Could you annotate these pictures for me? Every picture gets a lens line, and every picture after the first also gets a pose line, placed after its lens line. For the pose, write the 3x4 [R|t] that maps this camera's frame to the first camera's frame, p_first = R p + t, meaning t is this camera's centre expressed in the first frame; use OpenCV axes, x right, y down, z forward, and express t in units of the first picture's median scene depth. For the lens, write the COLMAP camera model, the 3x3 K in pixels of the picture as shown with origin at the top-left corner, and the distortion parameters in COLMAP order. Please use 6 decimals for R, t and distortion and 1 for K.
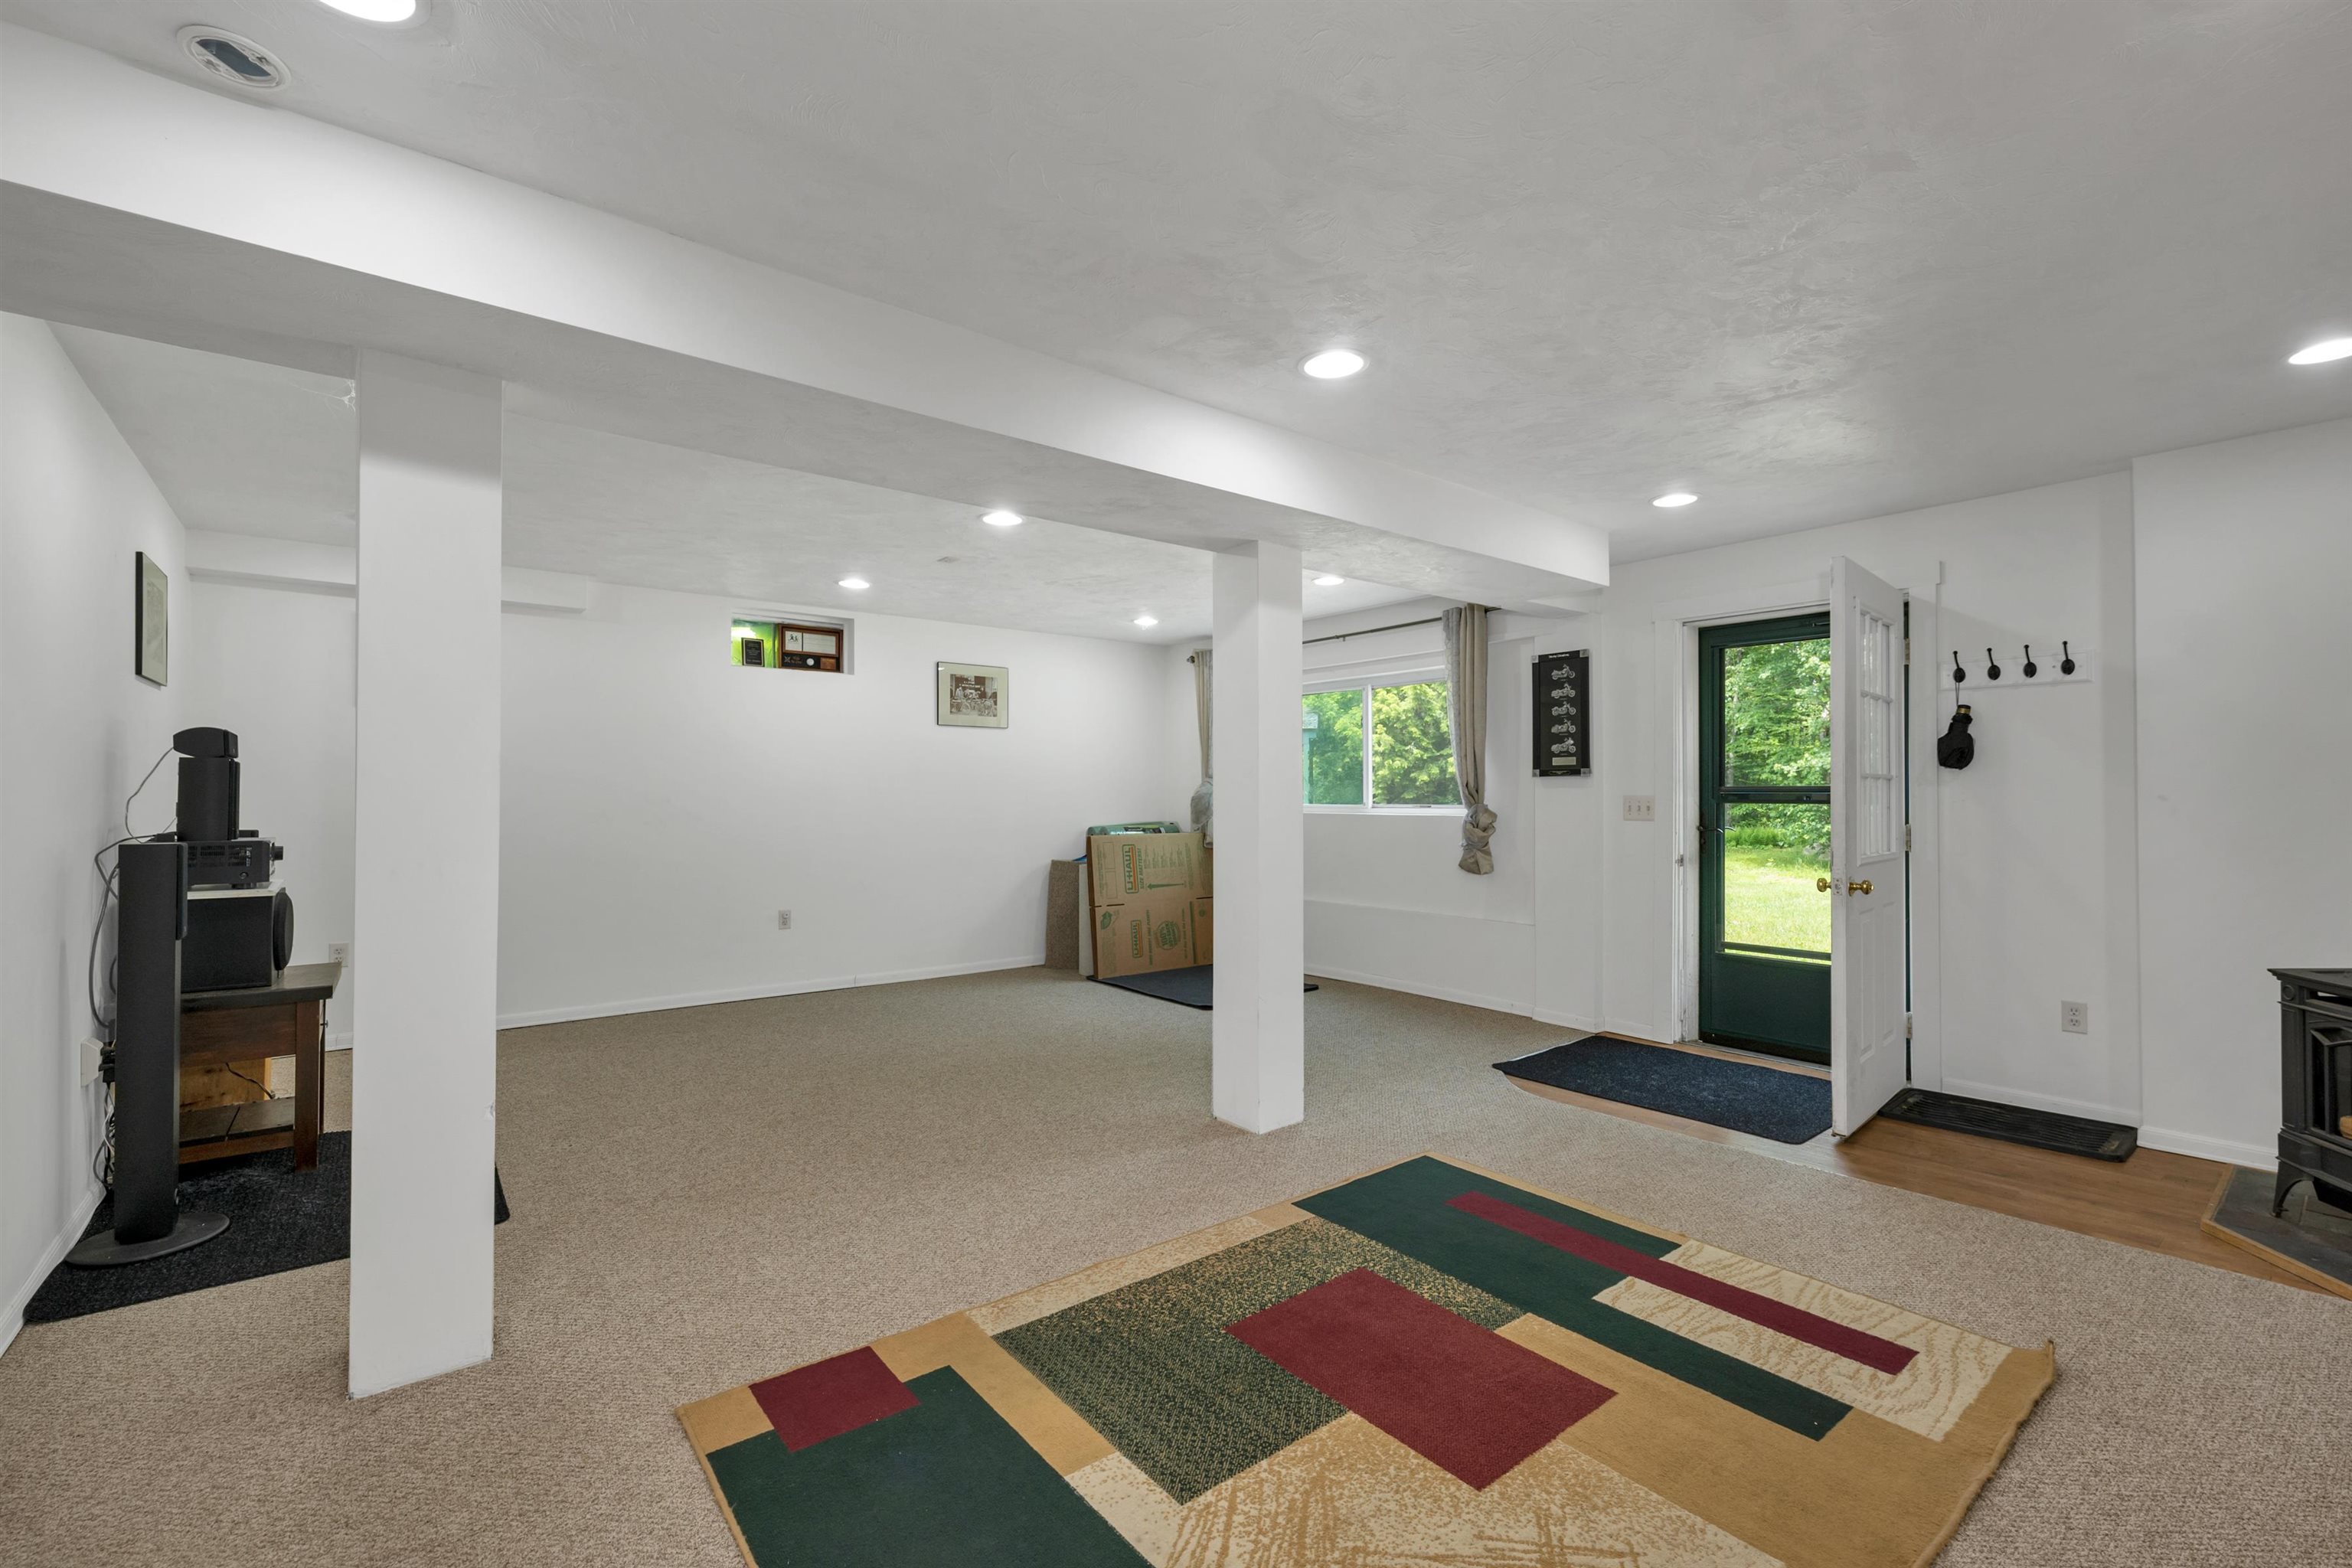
lens RADIAL K [[1001.6, 0, 1174.1], [0, 1001.6, 788.5], [0, 0, 1]] dist [0.008878, -0.002304]
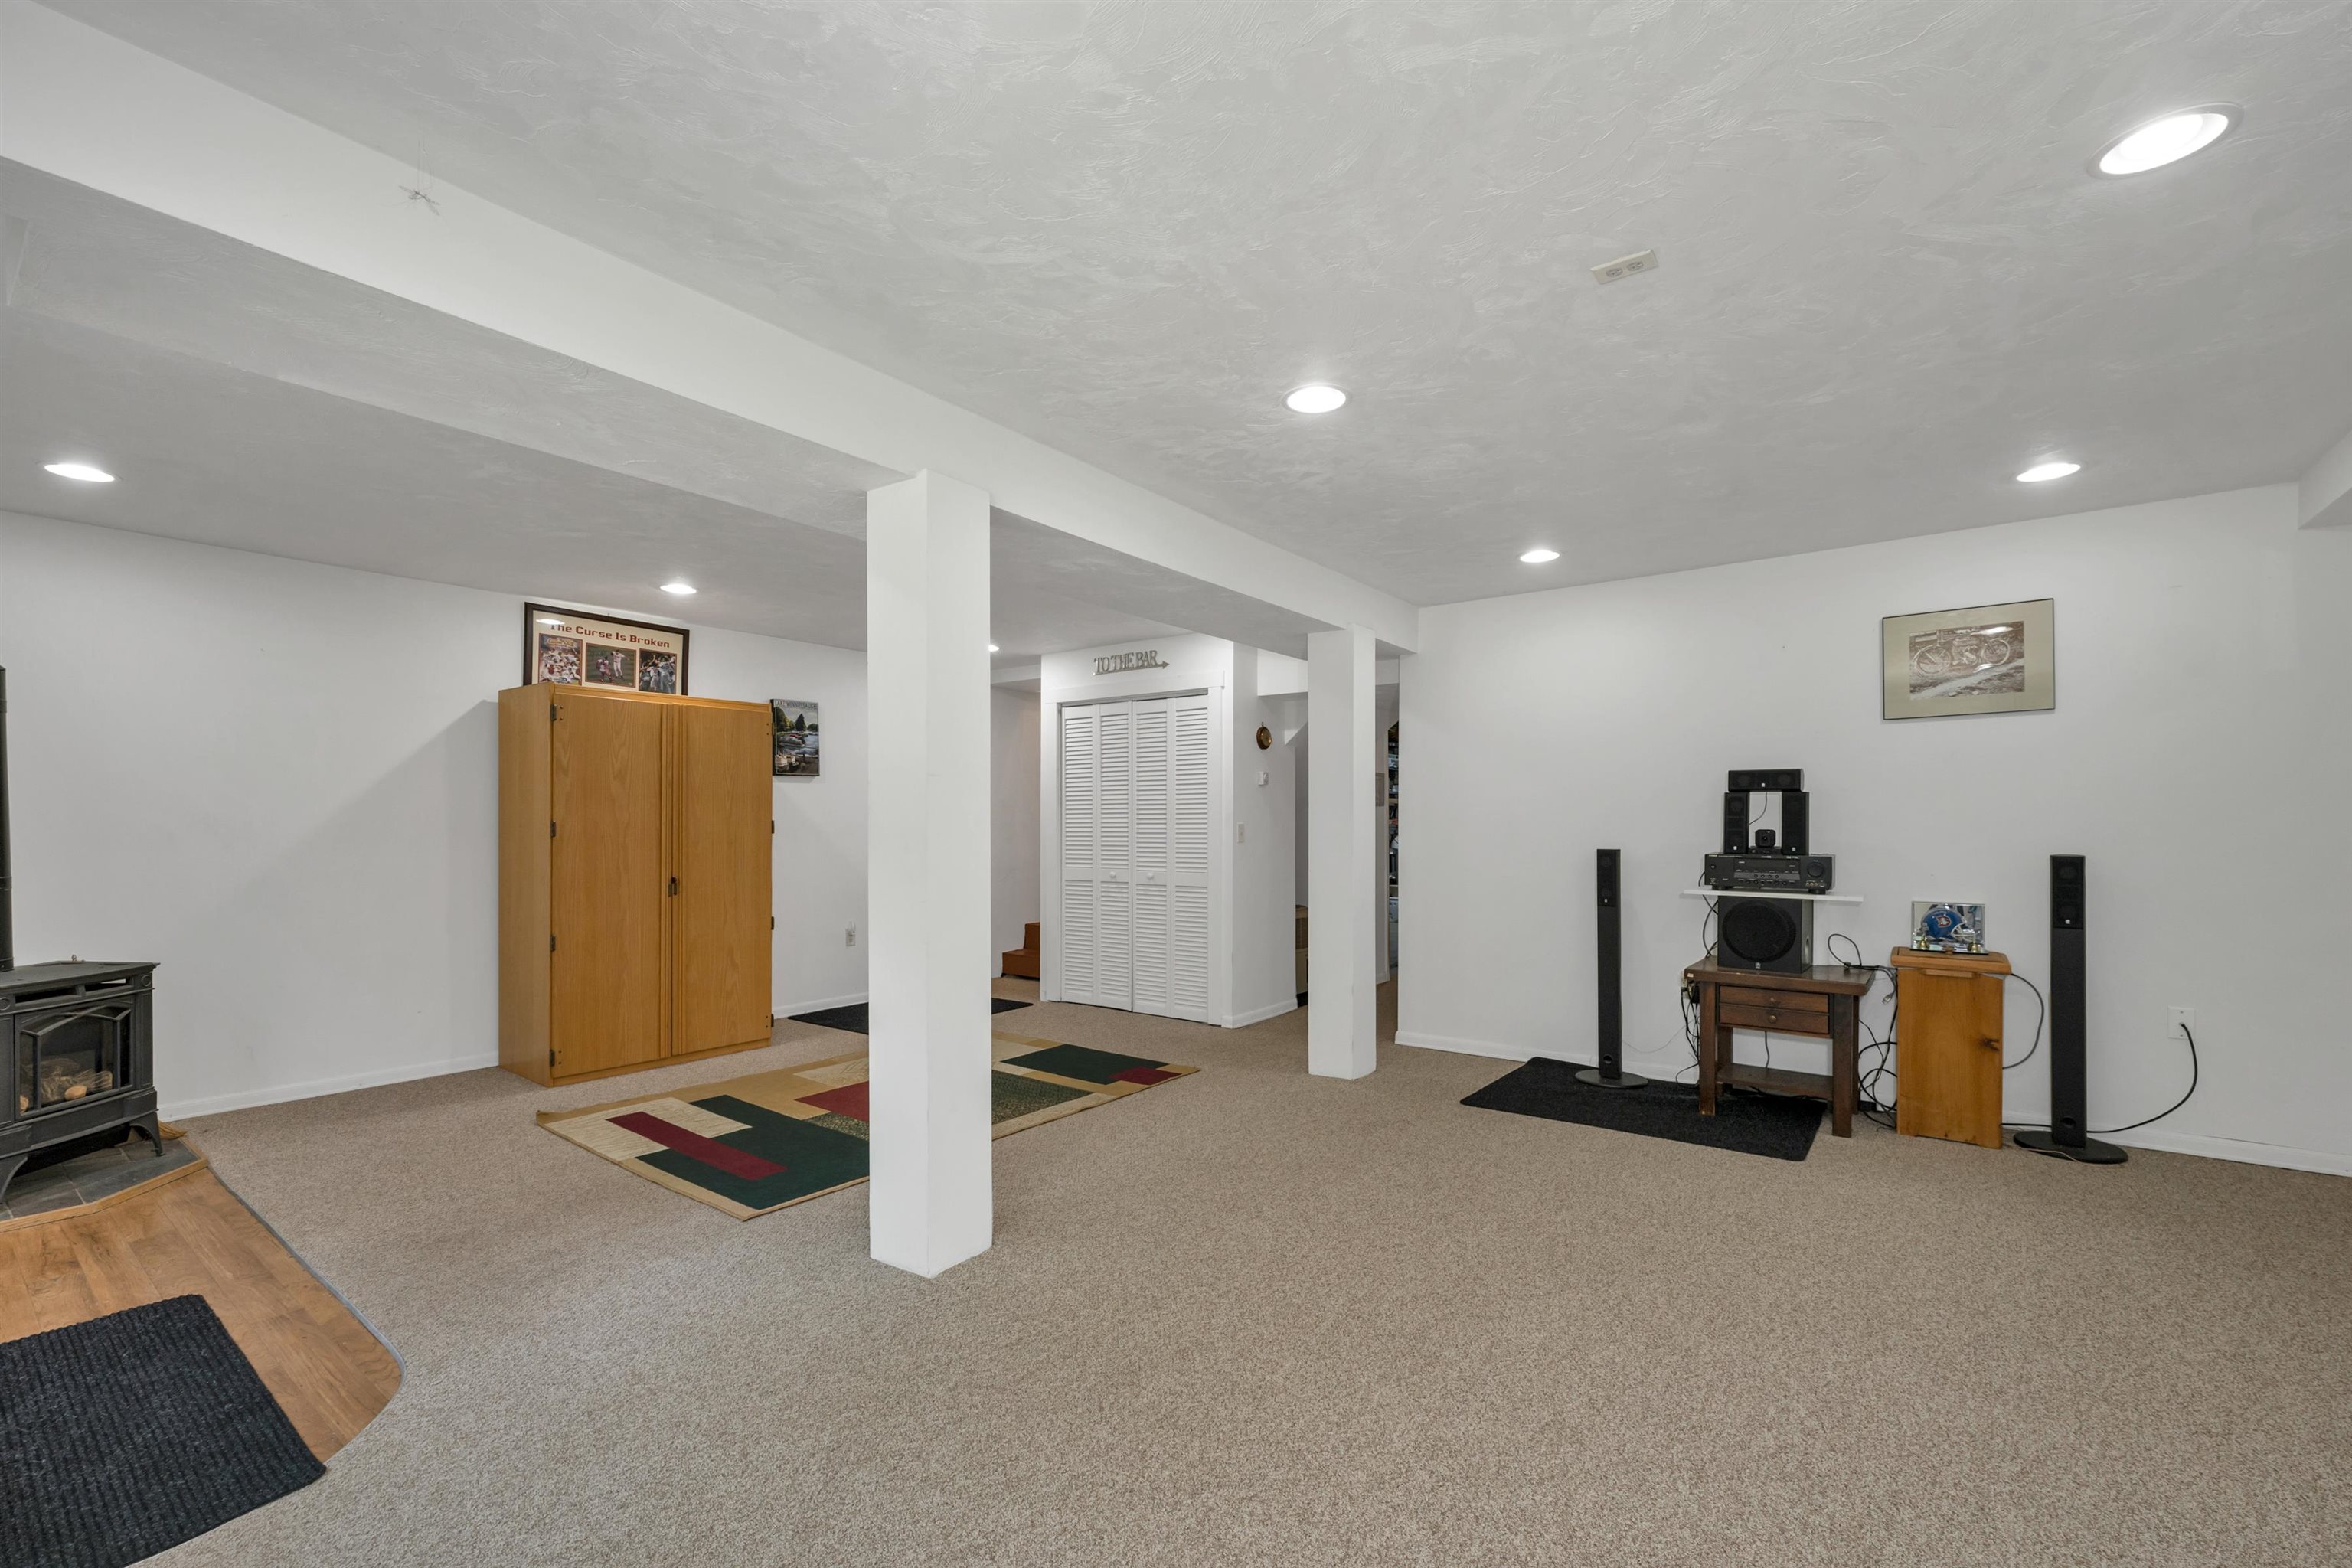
lens RADIAL K [[1001.6, 0, 1176.3], [0, 1001.6, 800.4], [0, 0, 1]] dist [0.008878, -0.002304]
pose [[-0.970750, -0.008575, -0.239938, 0.151053], [-0.001810, 0.999595, -0.028403, 0.011241], [0.240084, -0.027138, -0.970373, 3.027707]]
